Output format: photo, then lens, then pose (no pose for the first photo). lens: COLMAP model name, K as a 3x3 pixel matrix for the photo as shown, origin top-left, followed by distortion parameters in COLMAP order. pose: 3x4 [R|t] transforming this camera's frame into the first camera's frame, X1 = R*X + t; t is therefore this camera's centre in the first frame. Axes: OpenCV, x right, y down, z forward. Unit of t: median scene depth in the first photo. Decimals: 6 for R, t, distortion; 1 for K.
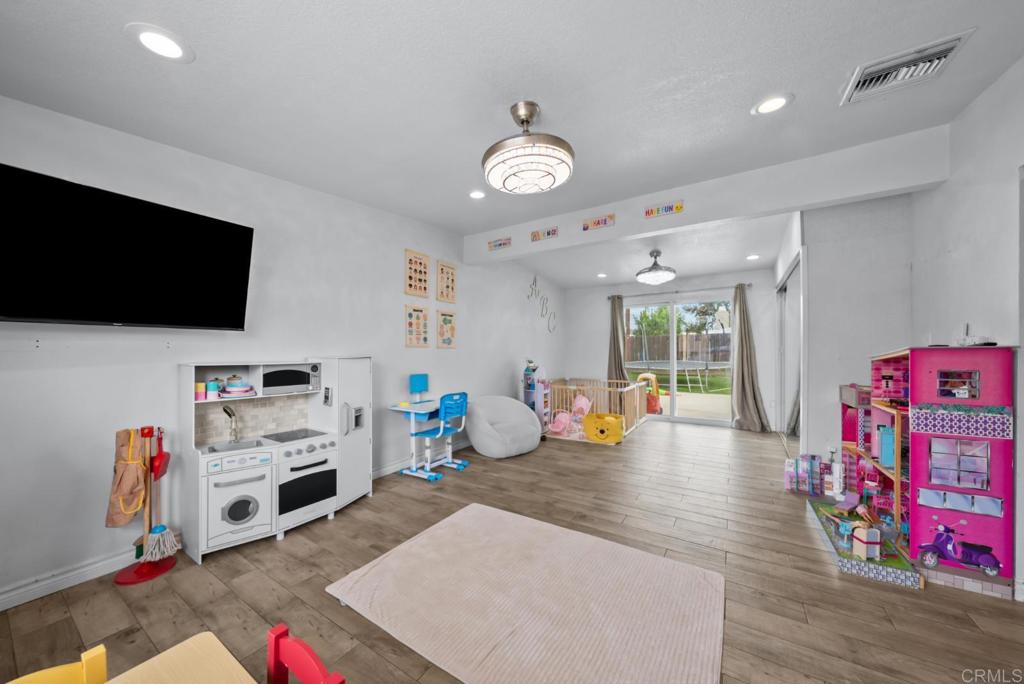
lens RADIAL K [[358.4, 0, 511.1], [0, 358.4, 348.5], [0, 0, 1]] dist [-0.006043, 0.000175]
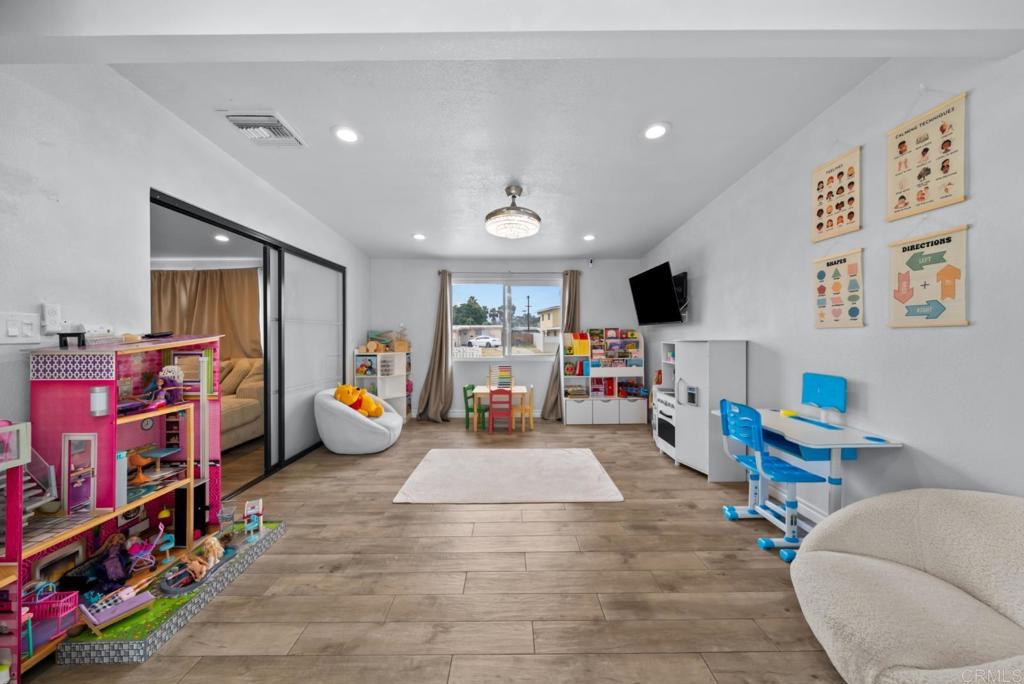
lens RADIAL K [[358.4, 0, 512.1], [0, 358.4, 336.4], [0, 0, 1]] dist [-0.006043, 0.000175]
pose [[-0.840059, 0.004056, -0.542480, 0.462931], [0.007443, 0.999964, -0.004049, 0.008160], [0.542444, -0.007439, -0.840059, 1.180577]]
